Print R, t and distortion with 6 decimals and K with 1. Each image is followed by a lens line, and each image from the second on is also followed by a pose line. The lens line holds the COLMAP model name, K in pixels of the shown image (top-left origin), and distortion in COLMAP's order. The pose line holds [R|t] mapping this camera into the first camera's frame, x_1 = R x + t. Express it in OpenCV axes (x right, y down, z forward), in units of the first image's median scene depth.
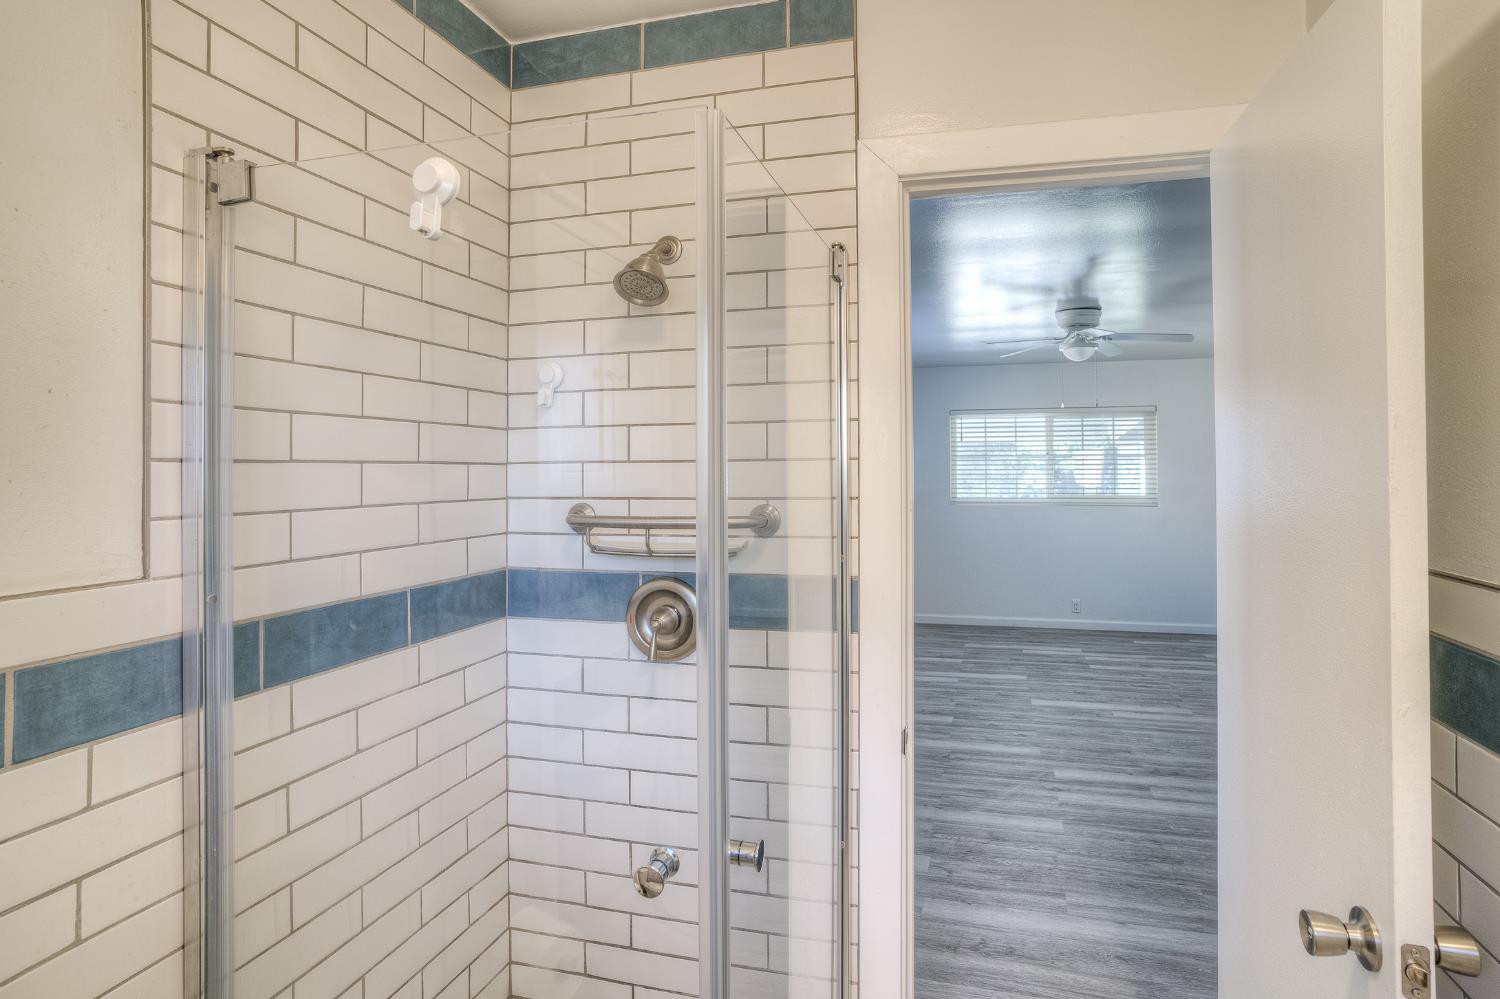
lens RADIAL K [[840.3, 0, 750.4], [0, 840.3, 462.4], [0, 0, 1]] dist [-0.129063, -0.000126]
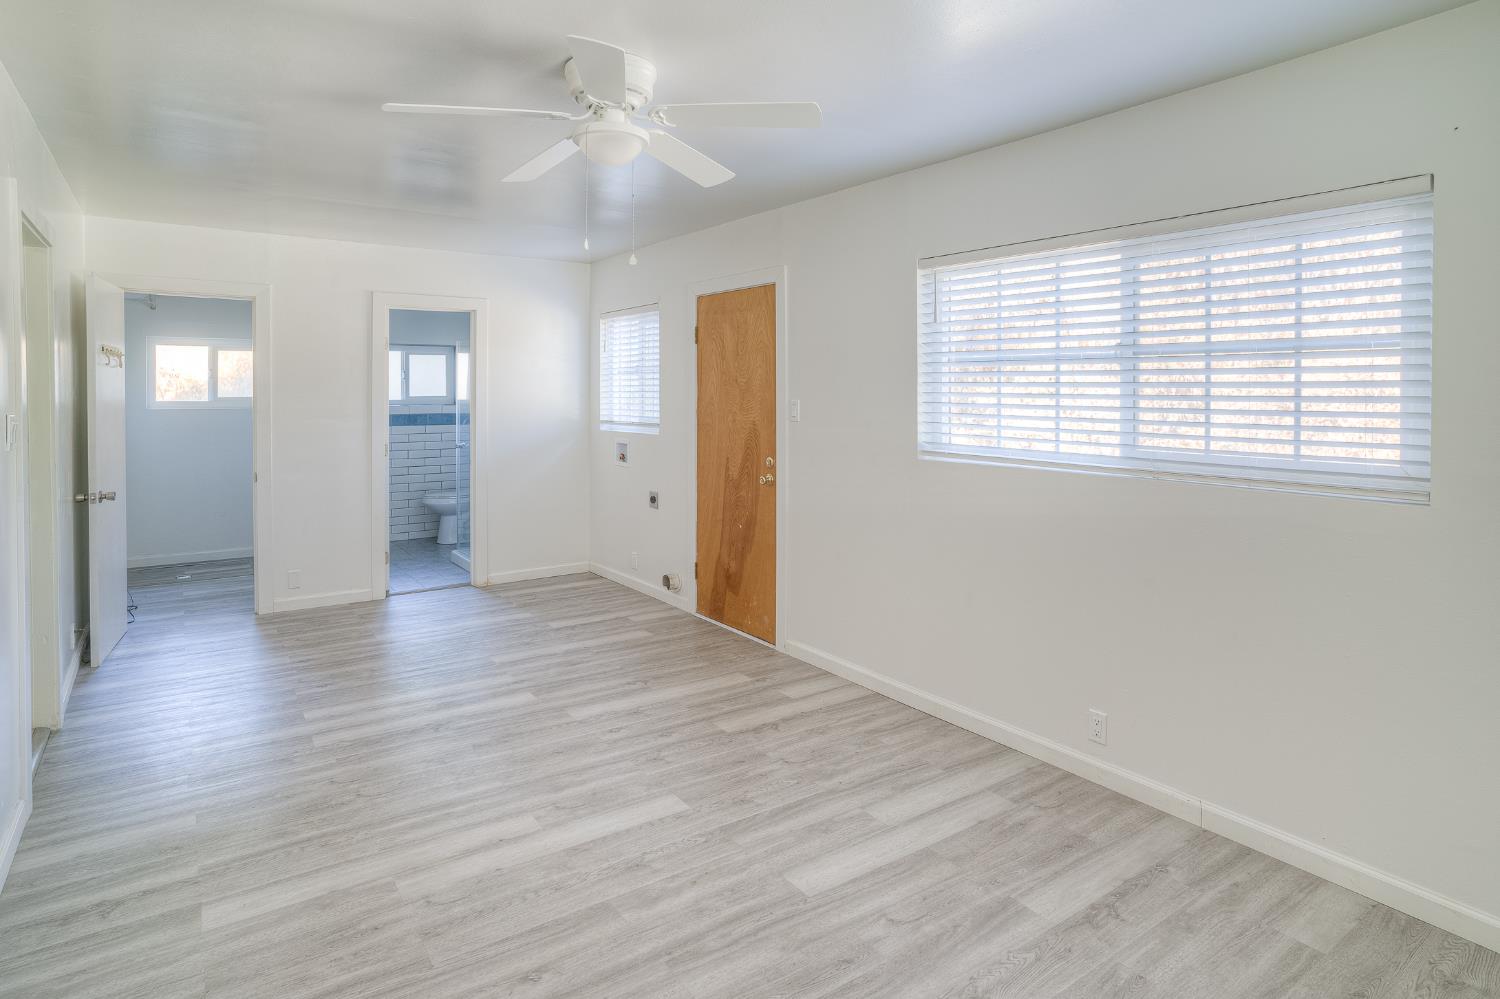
lens RADIAL K [[810.6, 0, 747.2], [0, 810.6, 520.2], [0, 0, 1]] dist [-0.067277, 0.000510]
pose [[-0.627133, 0.121010, -0.769455, 0.894858], [0.004210, 0.988370, 0.152007, 0.021076], [0.778901, 0.092089, -0.620349, 1.697352]]
